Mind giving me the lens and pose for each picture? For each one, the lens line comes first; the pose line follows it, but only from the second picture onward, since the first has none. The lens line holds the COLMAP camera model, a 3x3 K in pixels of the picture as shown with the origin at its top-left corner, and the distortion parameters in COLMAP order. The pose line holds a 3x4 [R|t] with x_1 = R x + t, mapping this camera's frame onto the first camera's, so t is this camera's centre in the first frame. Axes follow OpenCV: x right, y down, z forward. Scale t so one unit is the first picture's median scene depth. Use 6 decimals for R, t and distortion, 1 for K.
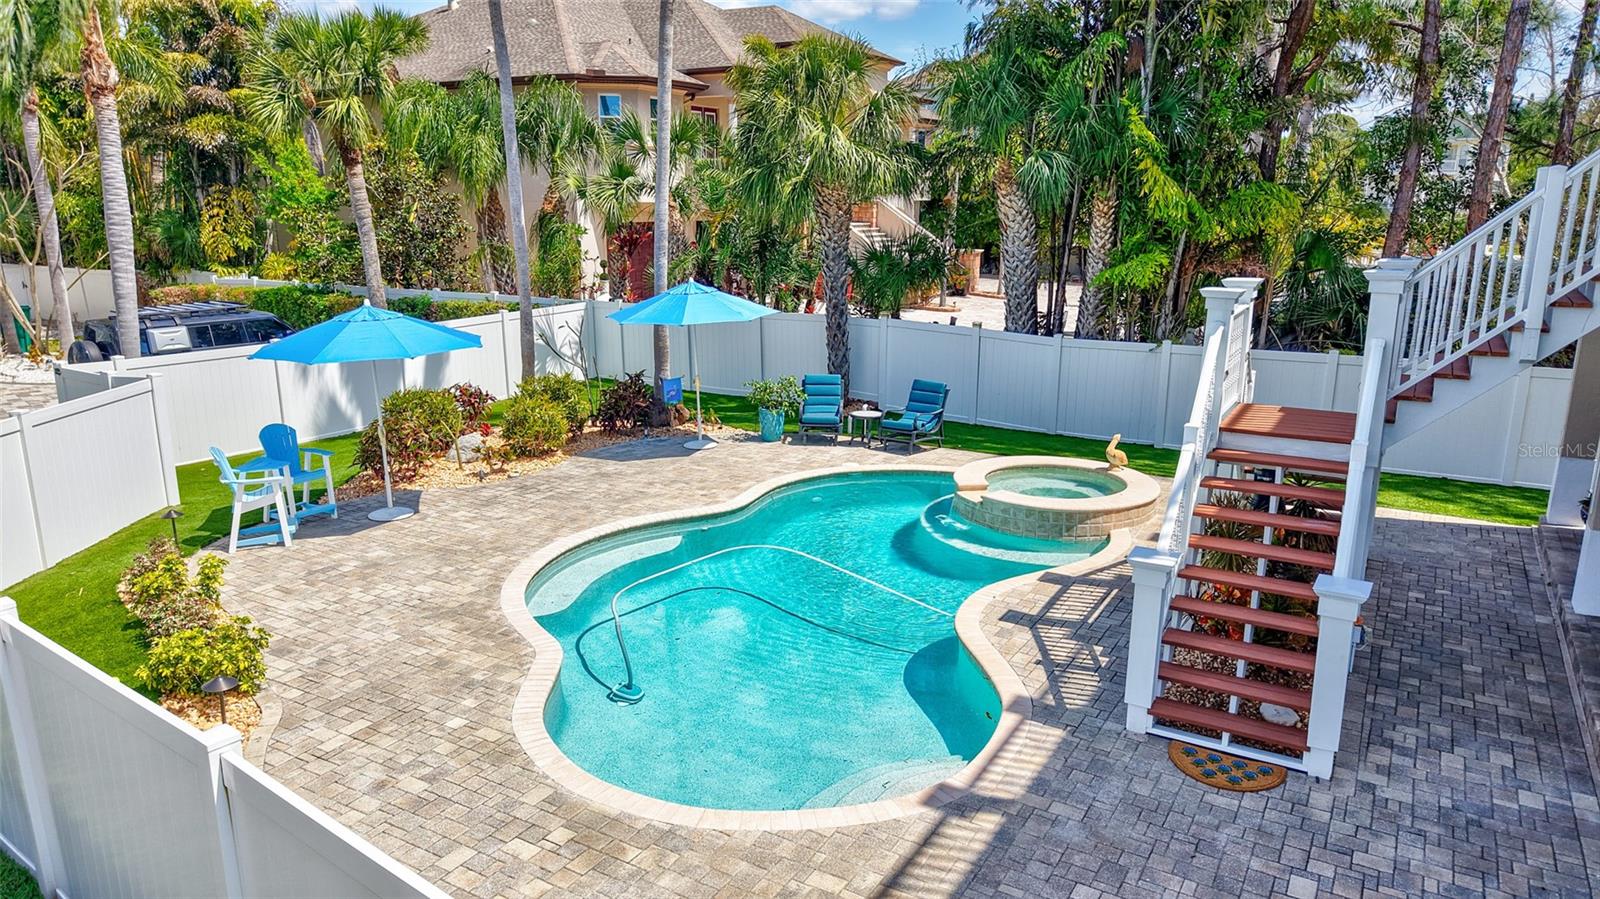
lens RADIAL K [[1083.6, 0, 803.2], [0, 1083.6, 447.2], [0, 0, 1]] dist [0.044197, -0.057762]
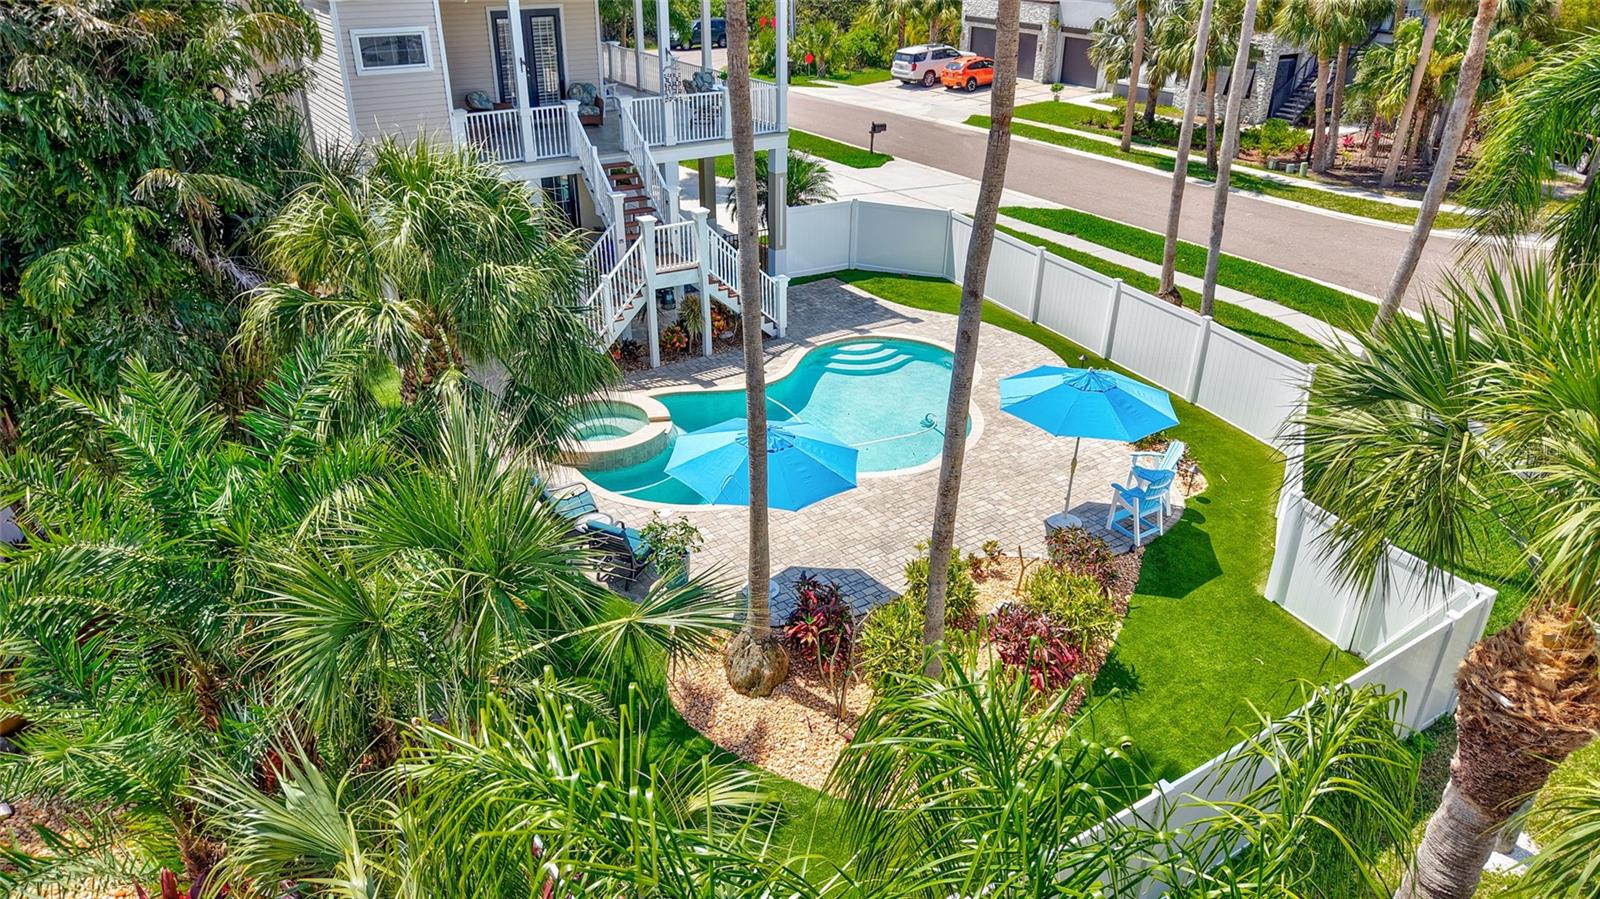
lens RADIAL K [[1080.2, 0, 800.0], [0, 1080.2, 449.5], [0, 0, 1]] dist [0.034491, -0.035561]
pose [[-0.905091, -0.208734, 0.370461, -0.657981], [0.079992, 0.772089, 0.630460, -0.997322], [-0.417627, 0.600257, -0.682114, 2.327025]]
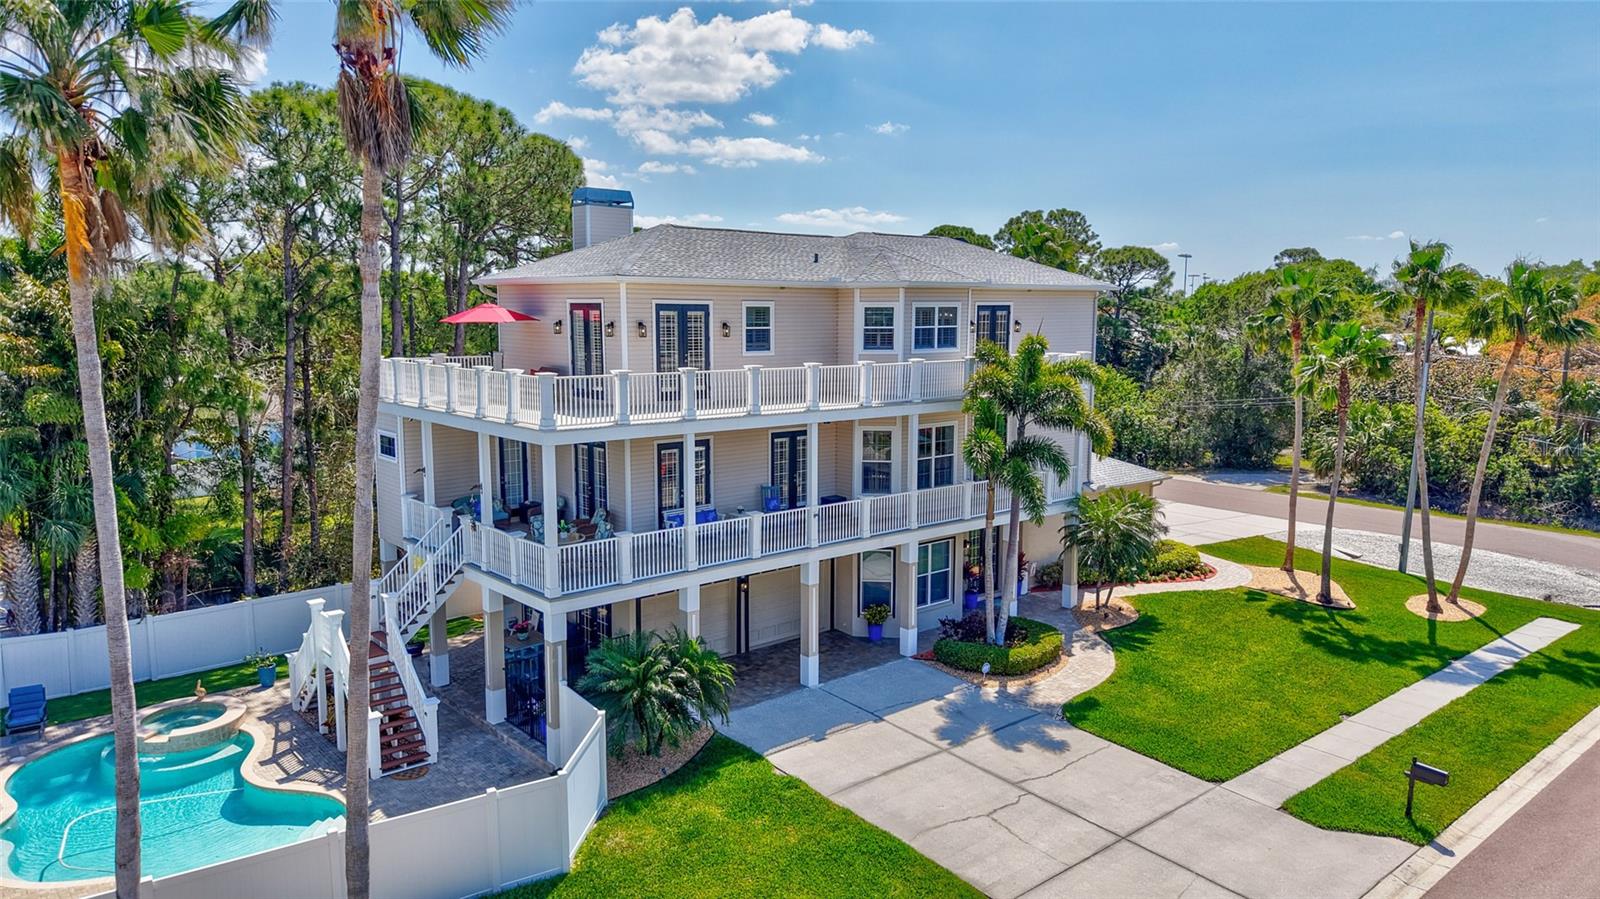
lens RADIAL K [[1092.6, 0, 809.0], [0, 1092.6, 441.7], [0, 0, 1]] dist [-0.000686, -0.006869]
pose [[0.316468, -0.126580, 0.940120, -1.356747], [0.220314, 0.973765, 0.056946, -0.359926], [-0.922664, 0.189100, 0.336053, -0.821074]]
